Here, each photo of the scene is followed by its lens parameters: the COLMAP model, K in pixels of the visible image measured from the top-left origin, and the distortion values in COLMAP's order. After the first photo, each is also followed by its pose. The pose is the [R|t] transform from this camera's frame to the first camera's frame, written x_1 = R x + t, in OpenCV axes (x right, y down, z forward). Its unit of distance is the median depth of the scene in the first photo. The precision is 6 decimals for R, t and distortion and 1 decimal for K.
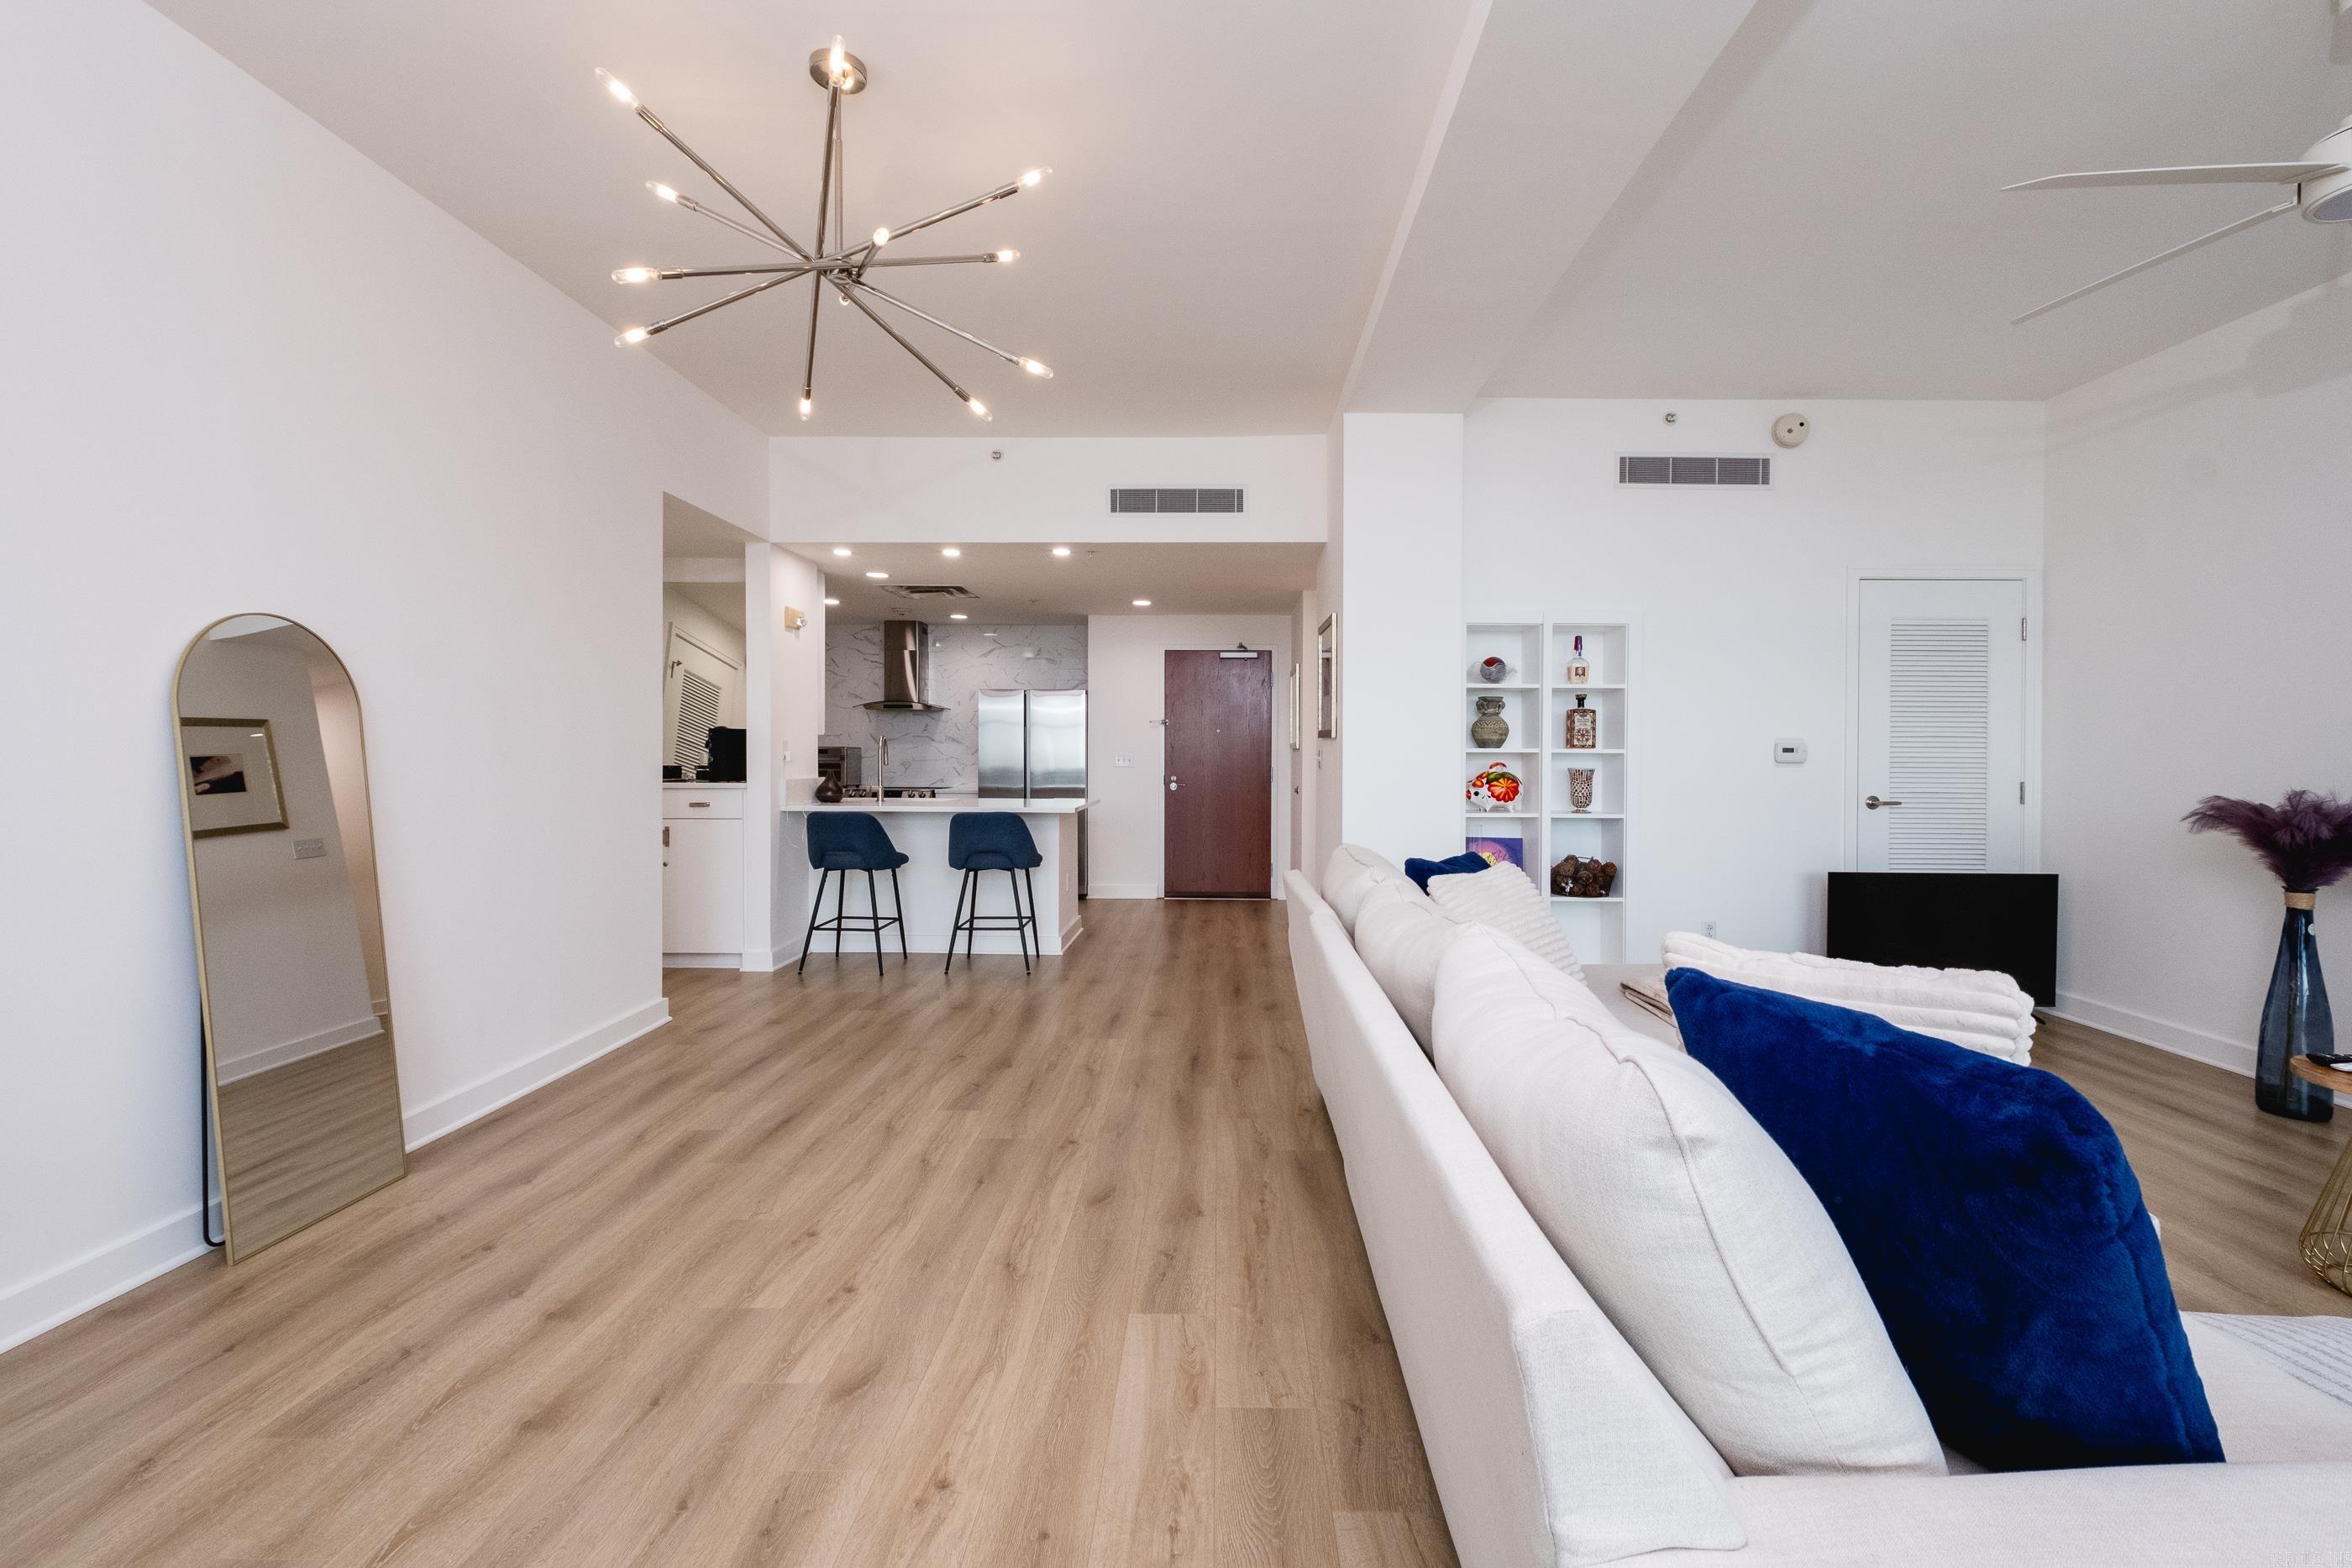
lens RADIAL K [[1019.8, 0, 1206.8], [0, 1019.8, 760.4], [0, 0, 1]] dist [0.005341, -0.004821]
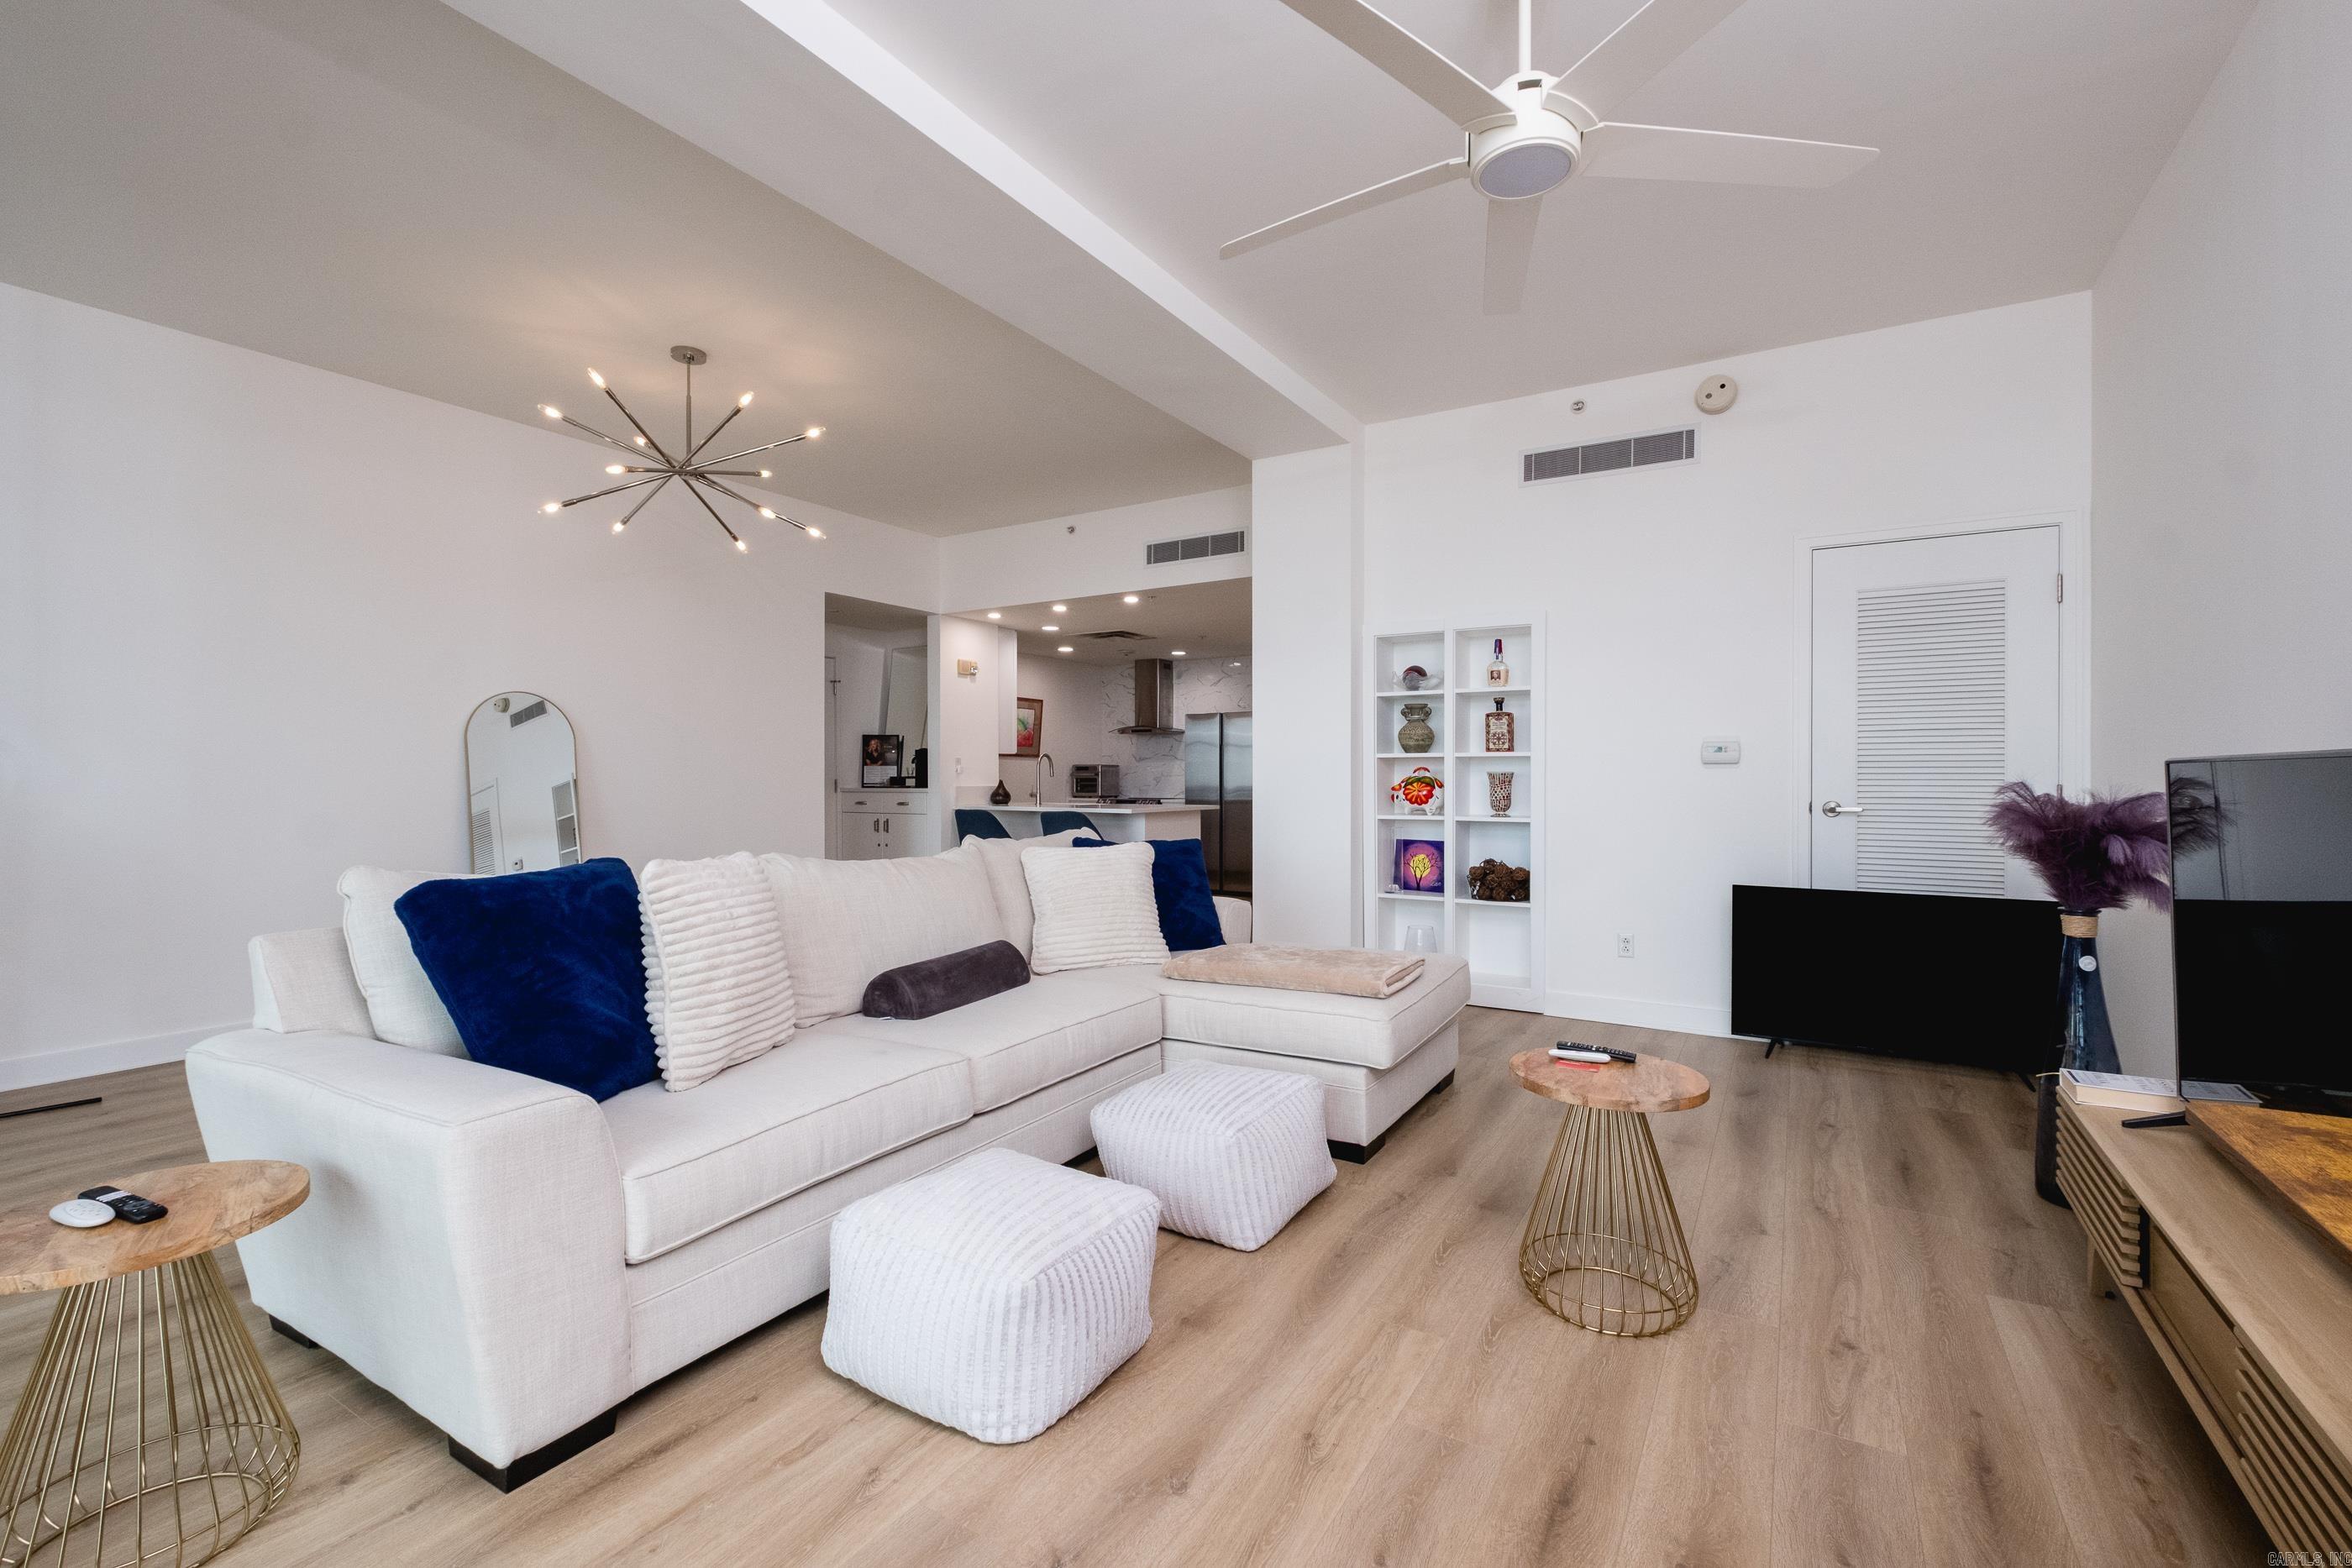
lens RADIAL K [[1019.8, 0, 1174.4], [0, 1019.8, 770.8], [0, 0, 1]] dist [0.005341, -0.004821]
pose [[0.855535, -0.008442, -0.517677, 0.608981], [0.000693, 0.999885, -0.015161, 0.021471], [0.517745, 0.012612, 0.855442, -0.012991]]
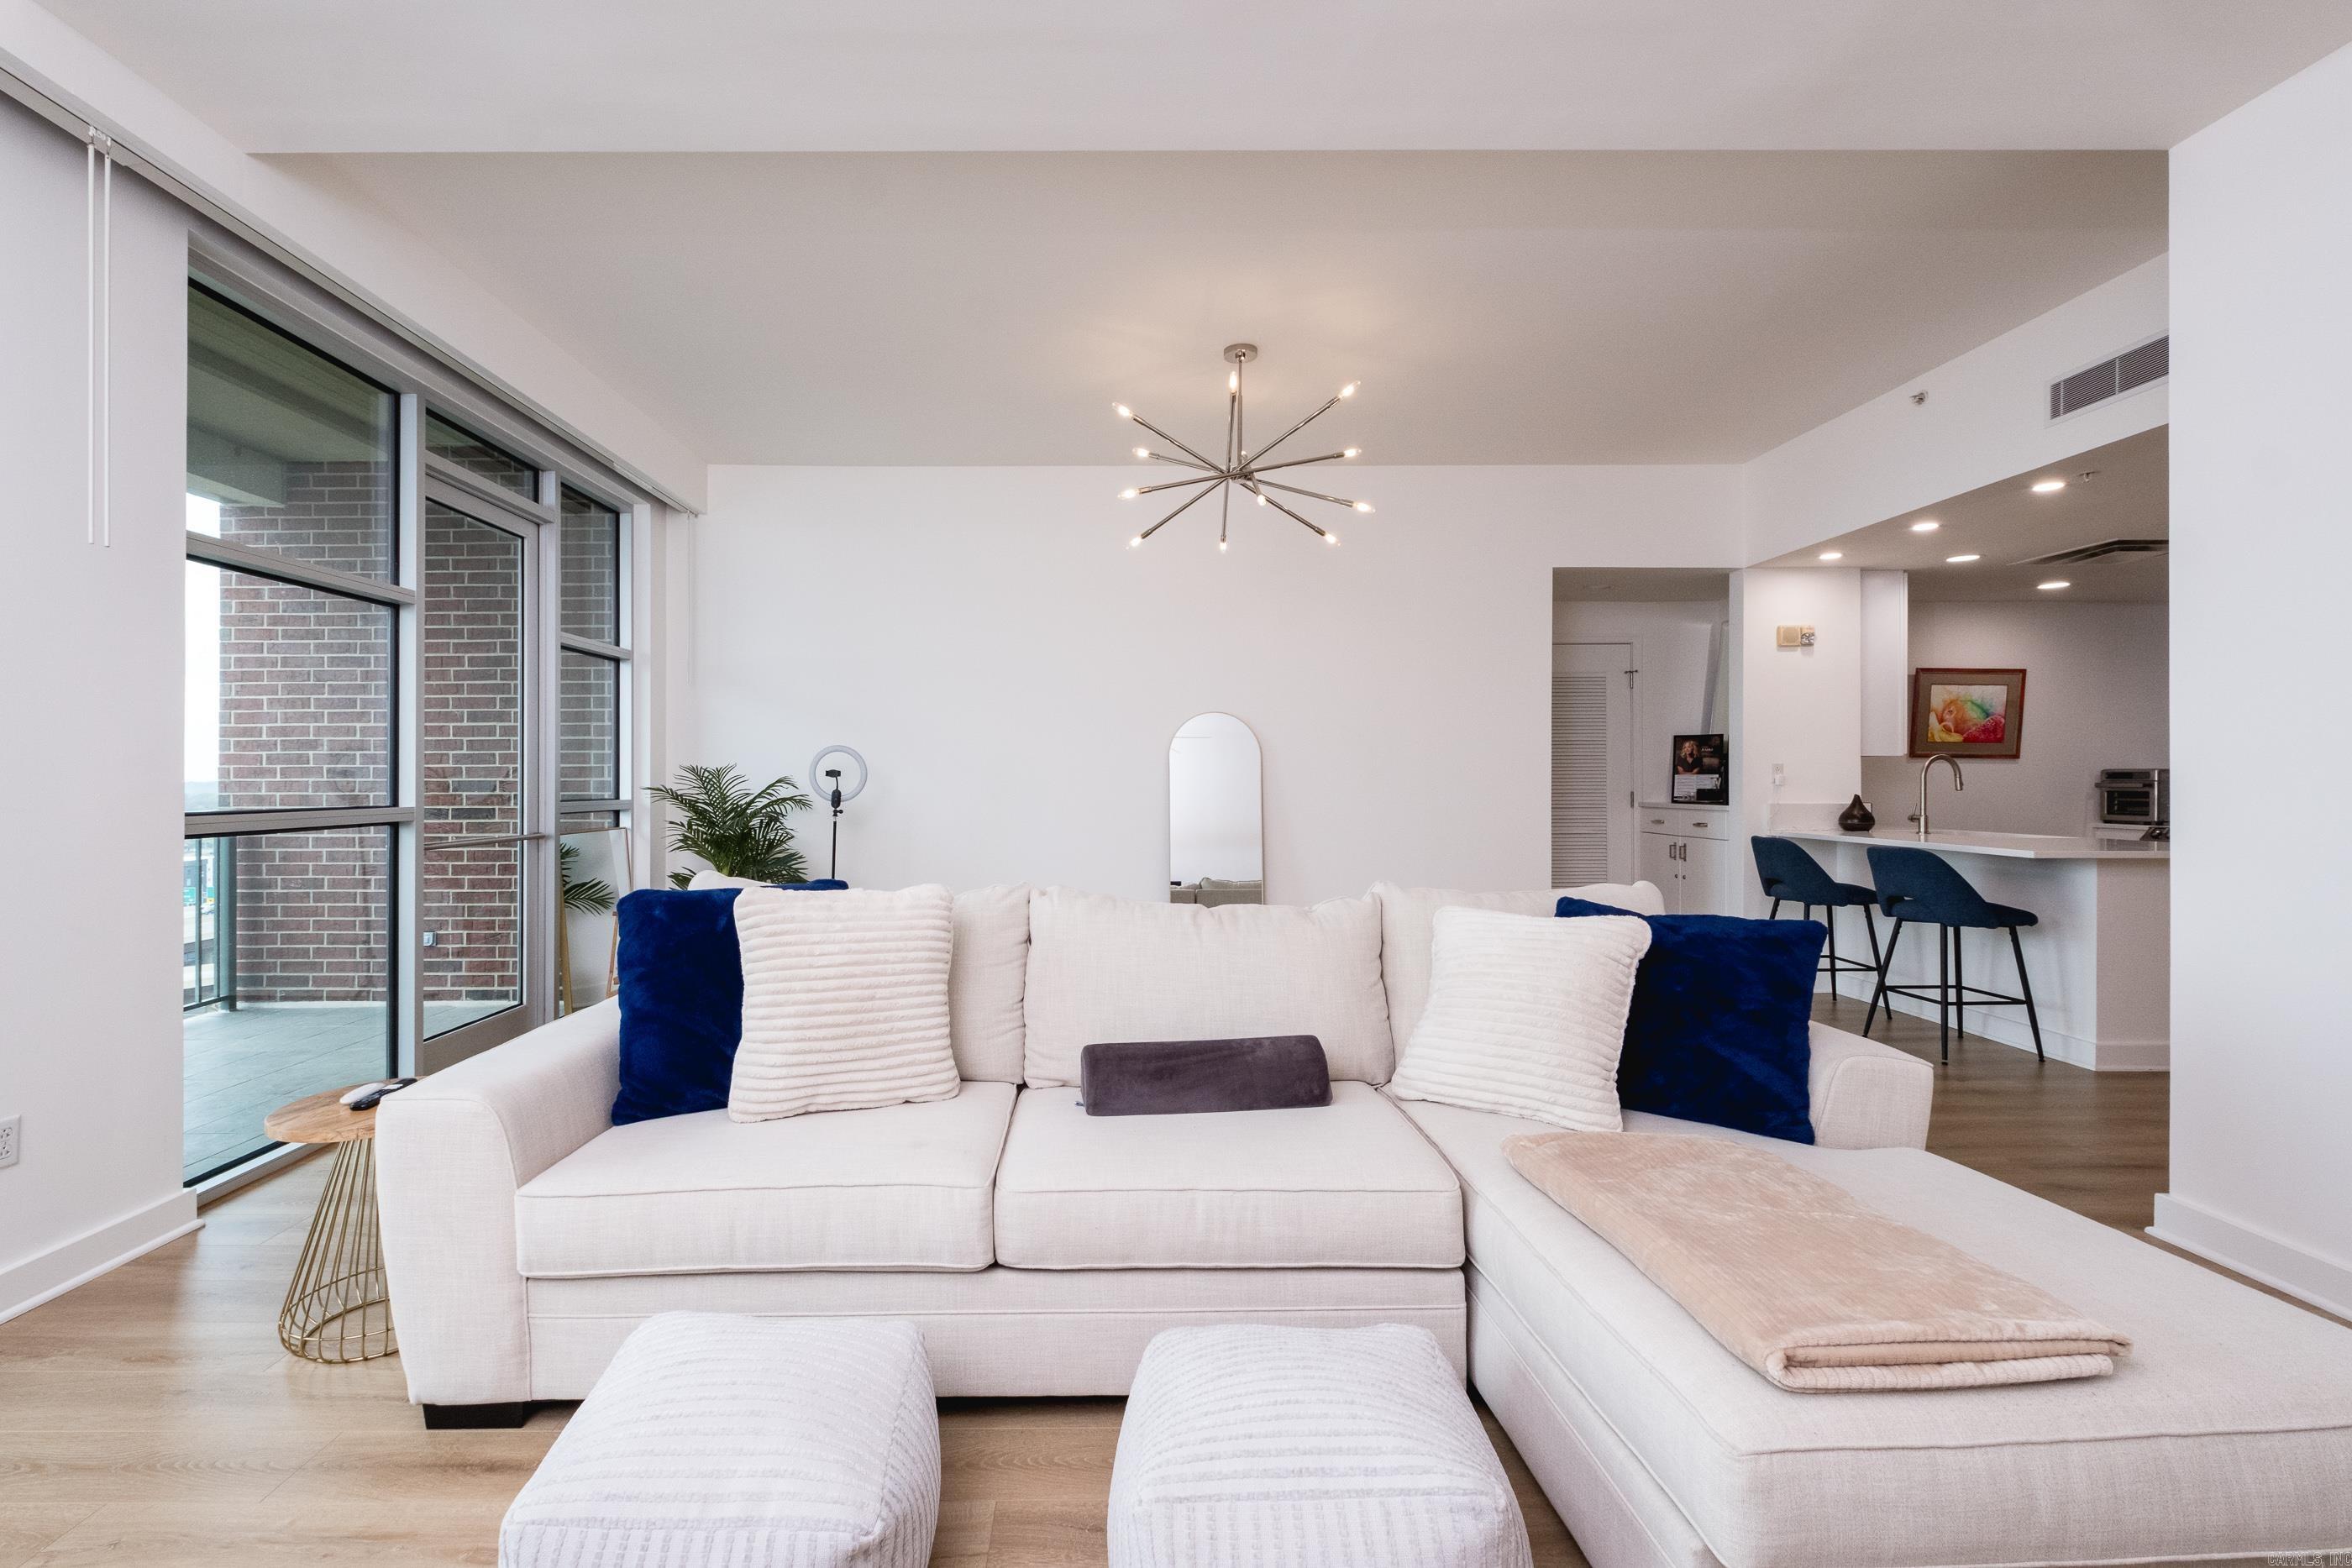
lens RADIAL K [[1019.8, 0, 1109.4], [0, 1019.8, 785.9], [0, 0, 1]] dist [0.005341, -0.004821]
pose [[0.008748, 0.000070, -0.999962, 0.636432], [-0.007318, 0.999973, 0.000006, 0.007617], [0.999935, 0.007318, 0.008749, 0.399652]]
